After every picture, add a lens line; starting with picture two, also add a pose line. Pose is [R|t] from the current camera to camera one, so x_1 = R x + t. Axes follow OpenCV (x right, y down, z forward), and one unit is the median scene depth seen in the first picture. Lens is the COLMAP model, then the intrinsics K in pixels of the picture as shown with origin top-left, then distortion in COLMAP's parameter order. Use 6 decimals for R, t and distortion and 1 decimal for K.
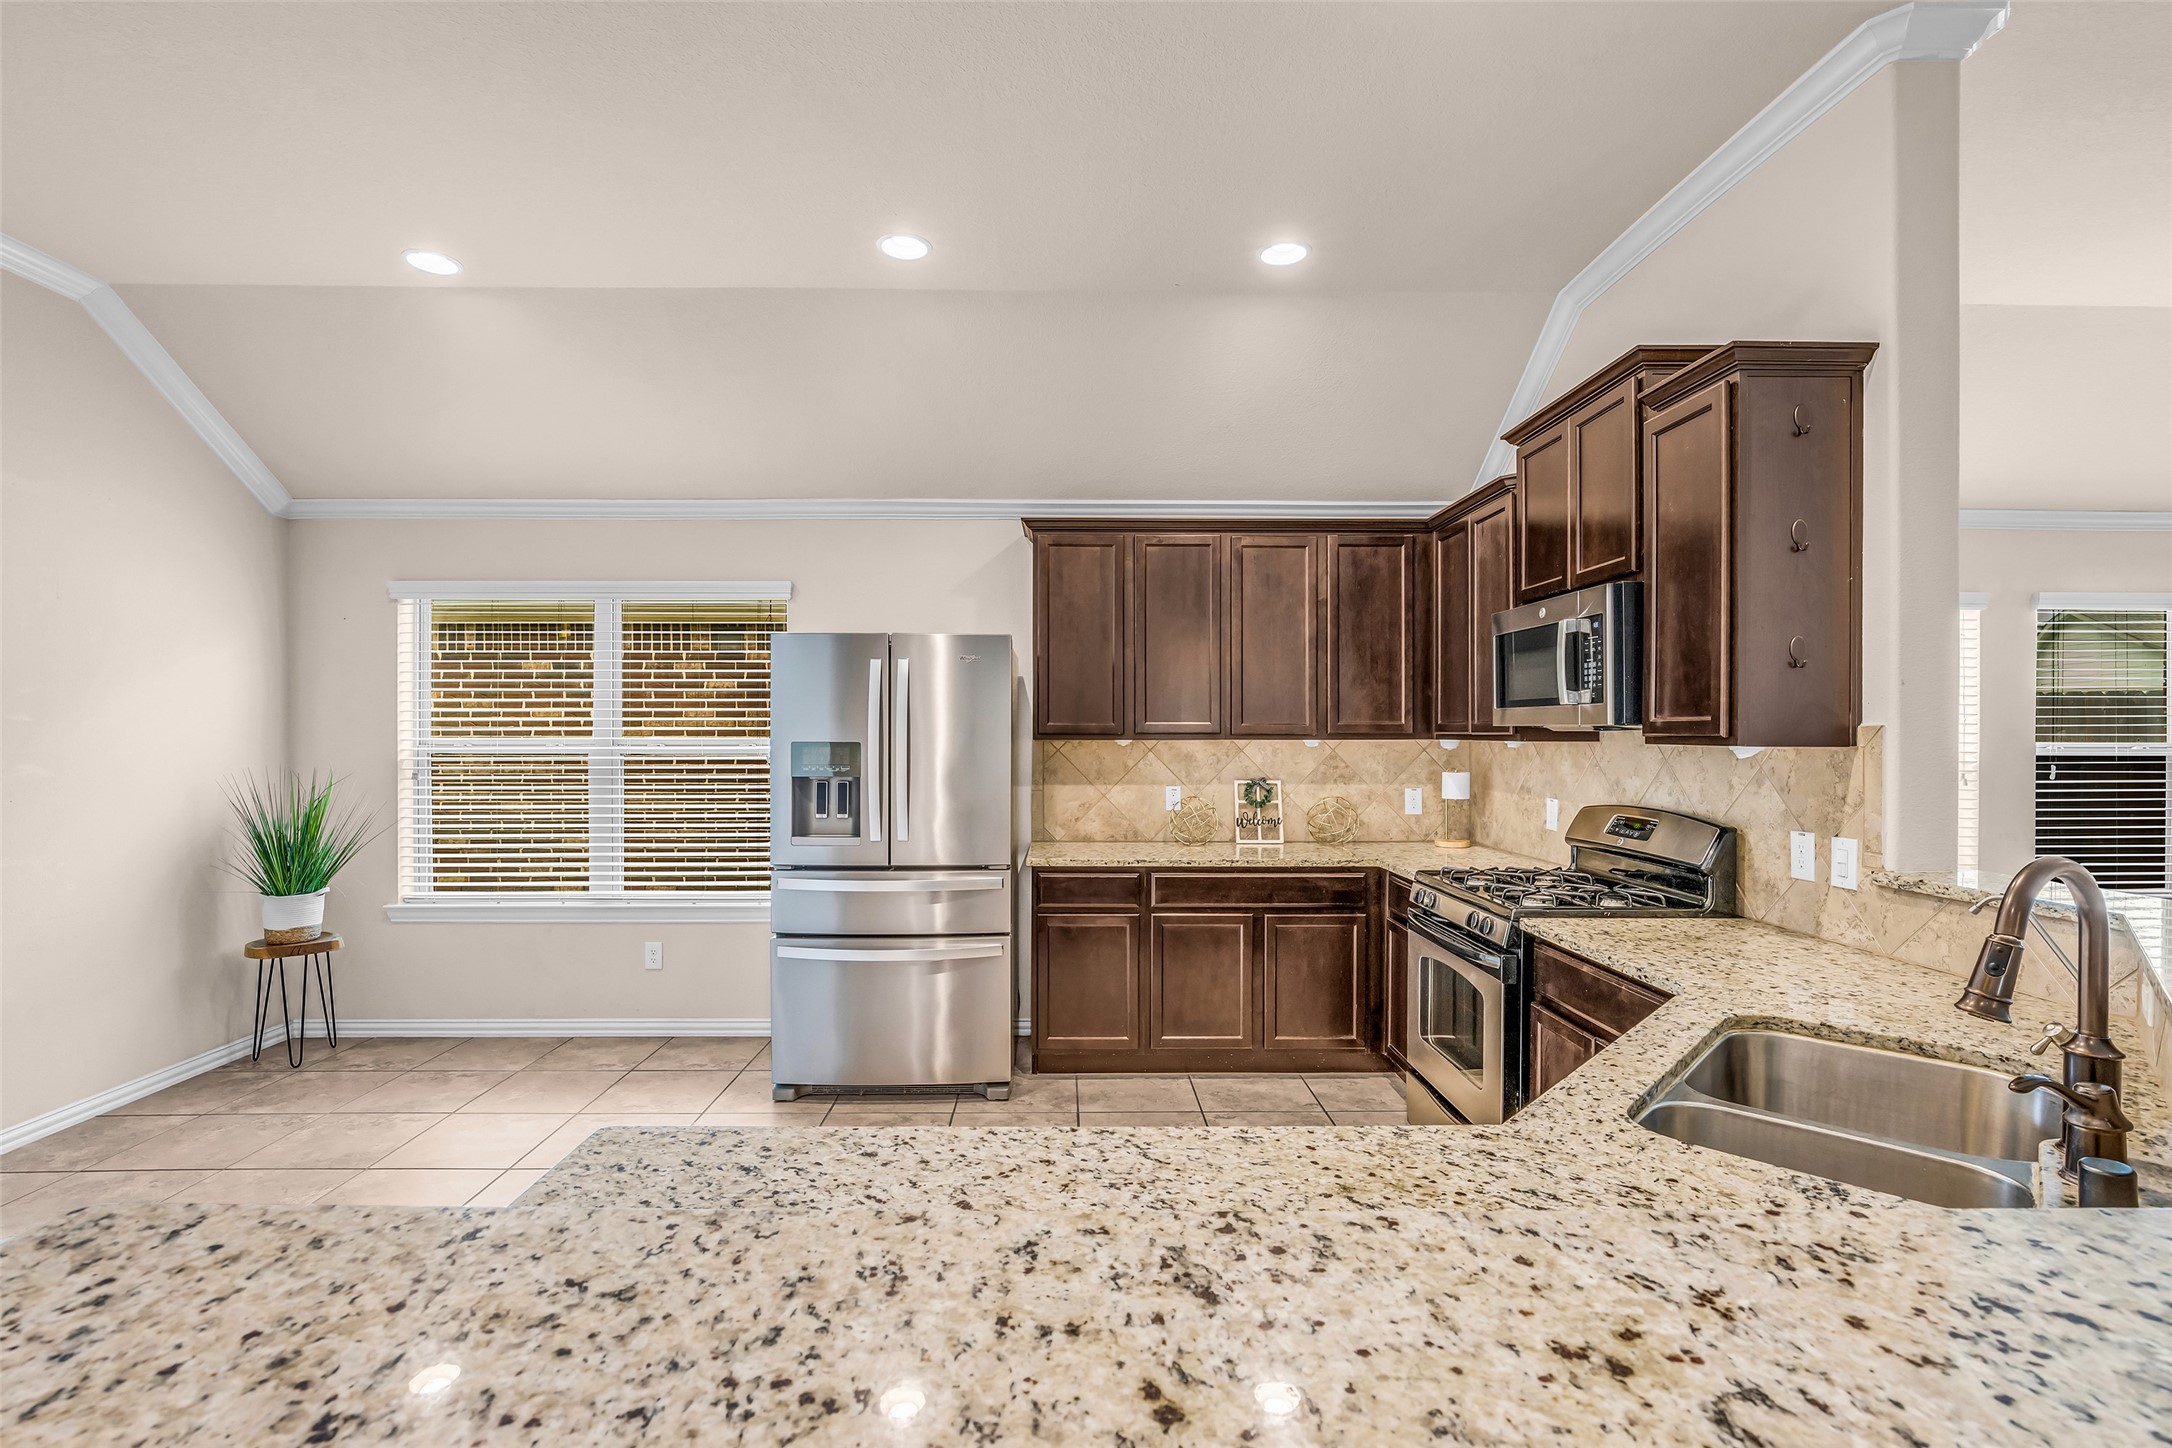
lens RADIAL K [[998.4, 0, 1079.4], [0, 998.4, 739.5], [0, 0, 1]] dist [-0.017486, 0.004465]
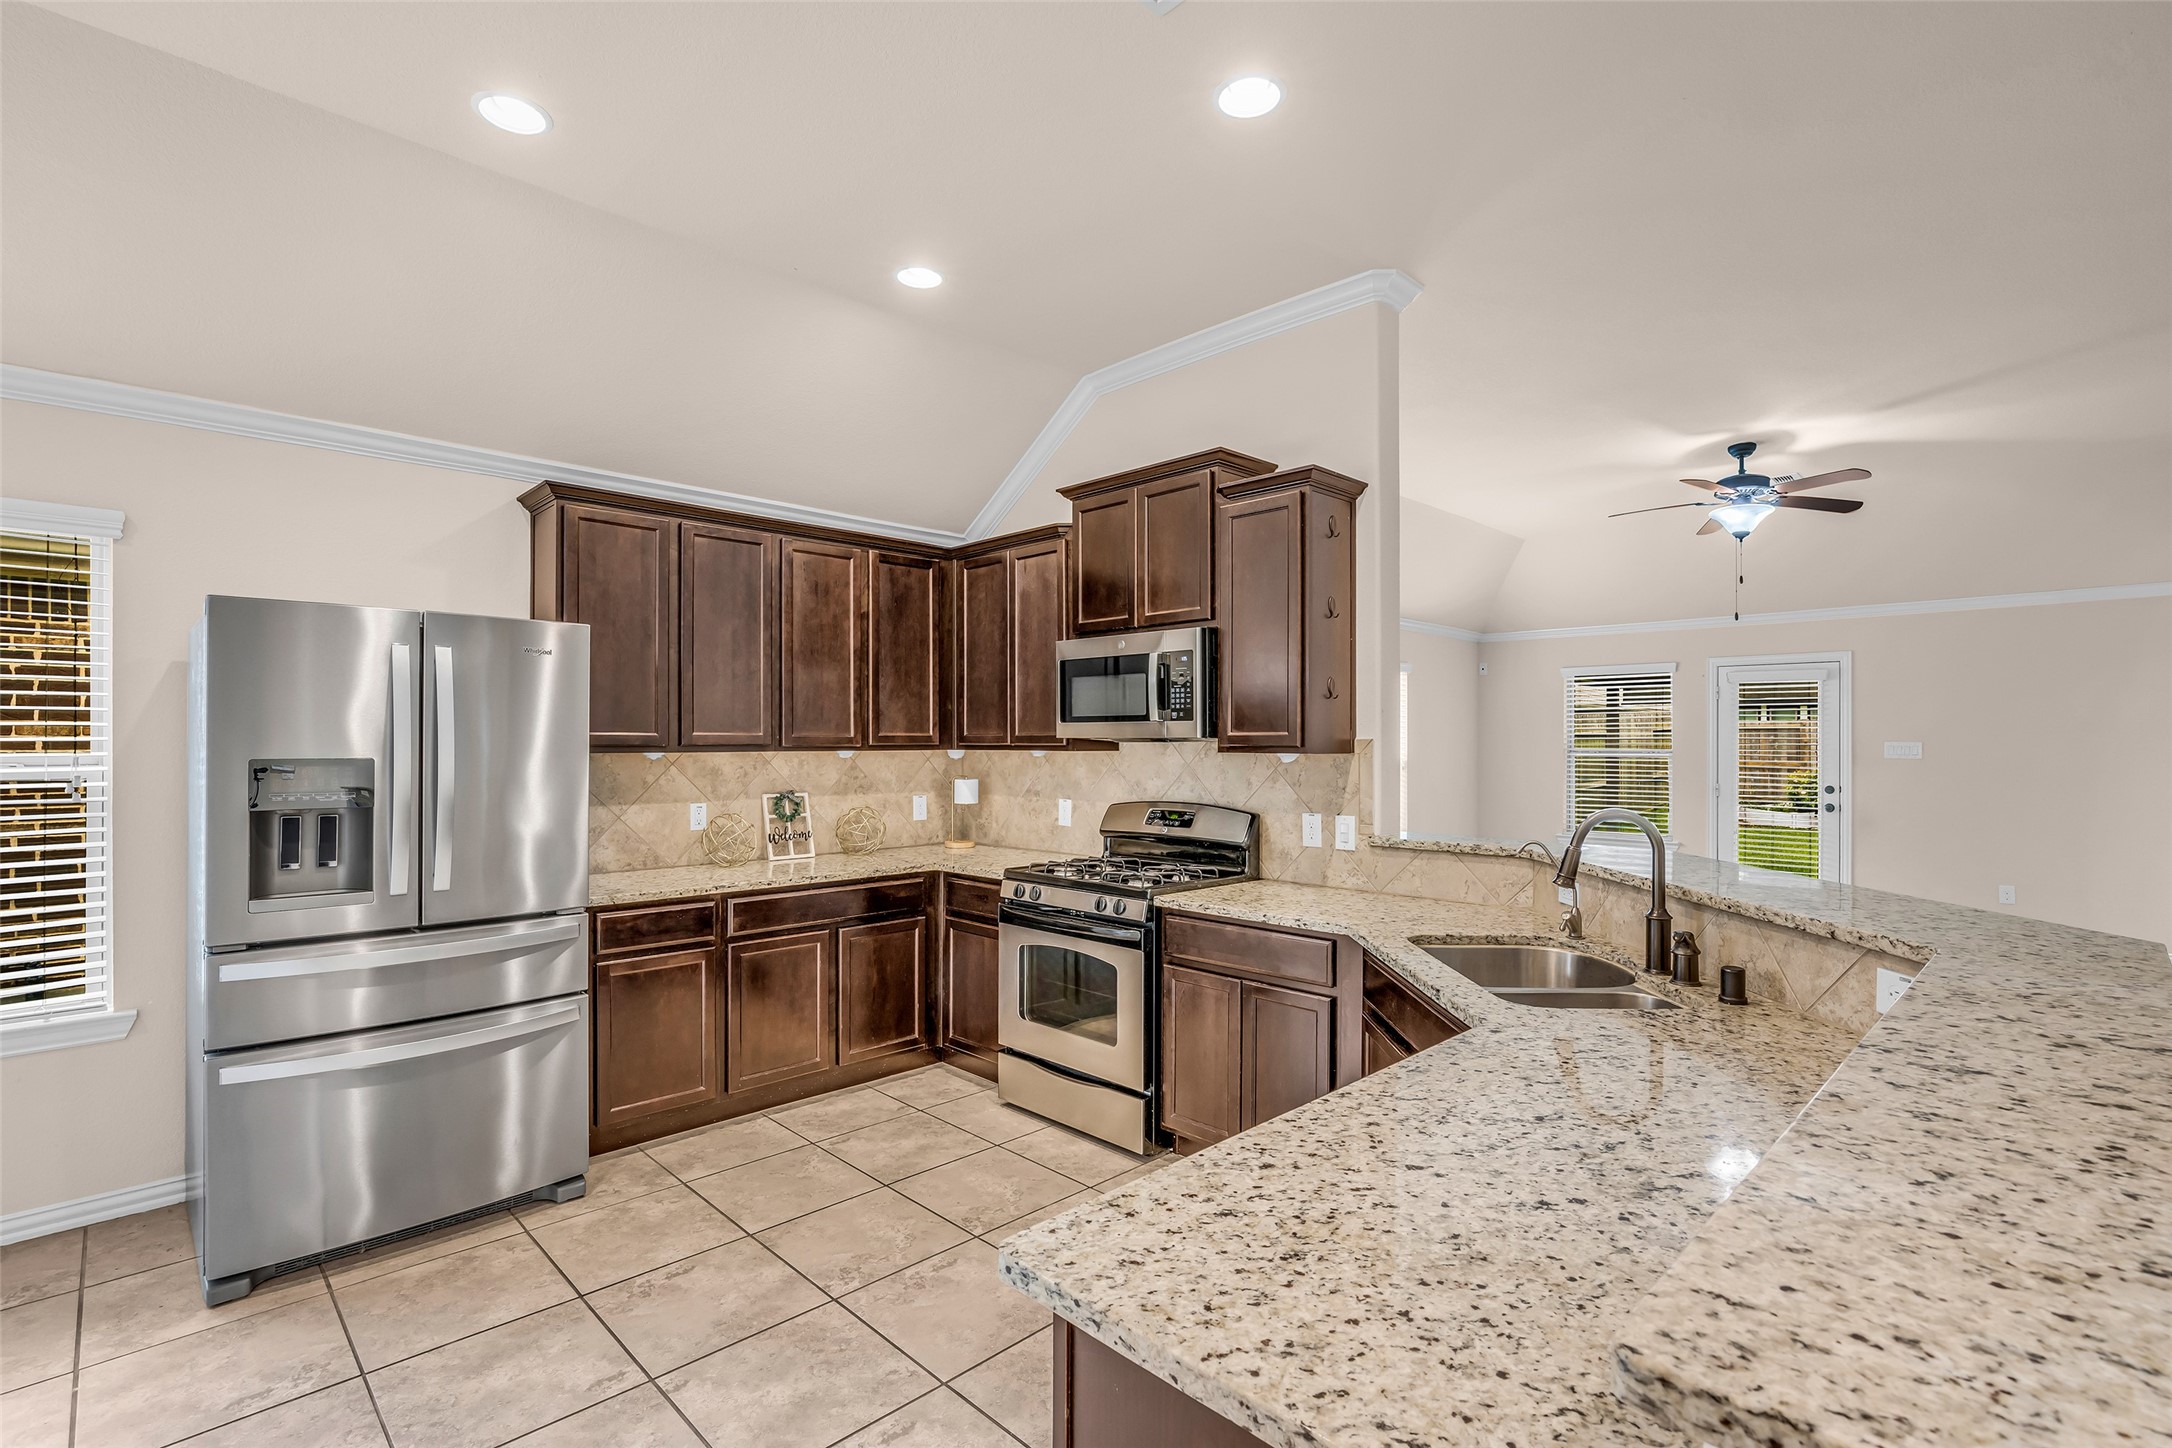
lens RADIAL K [[998.4, 0, 1086.7], [0, 998.4, 736.3], [0, 0, 1]] dist [-0.017486, 0.004465]
pose [[0.723749, 0.003732, 0.690054, -0.960769], [0.005649, 0.999920, -0.011333, -0.005366], [-0.690041, 0.012101, 0.723670, 0.364618]]
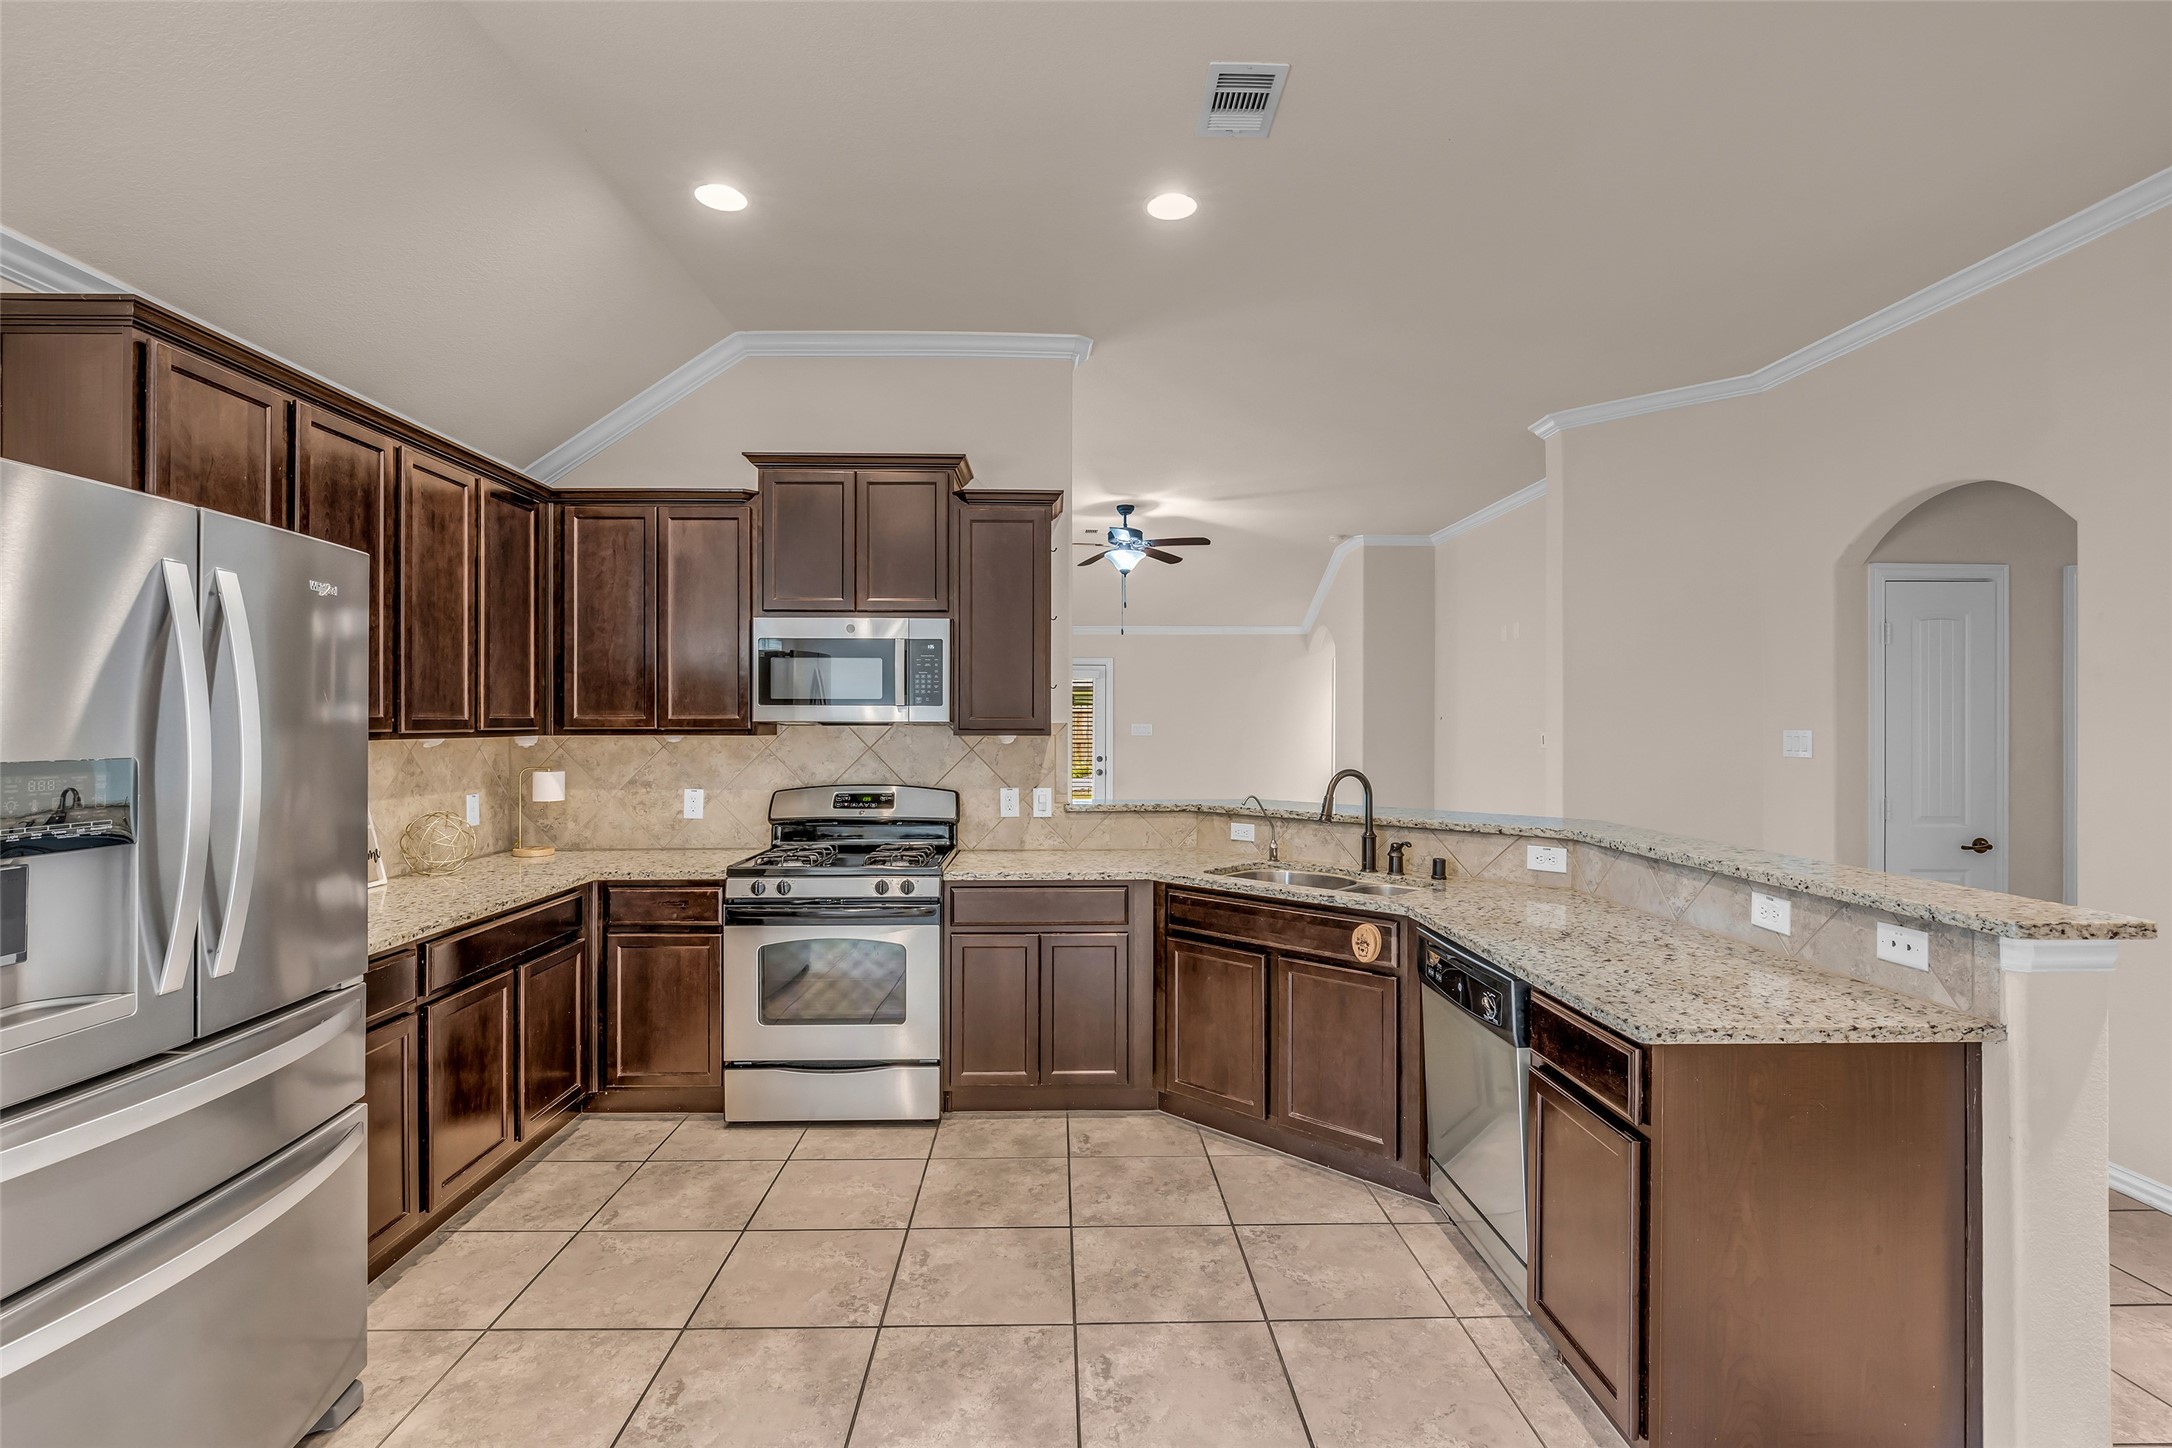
lens RADIAL K [[998.4, 0, 1095.2], [0, 998.4, 719.8], [0, 0, 1]] dist [-0.017486, 0.004465]
pose [[-0.016124, 0.003374, 0.999864, -1.776982], [0.009015, 0.999954, -0.003229, -0.022844], [-0.999829, 0.008962, -0.016154, 1.732615]]
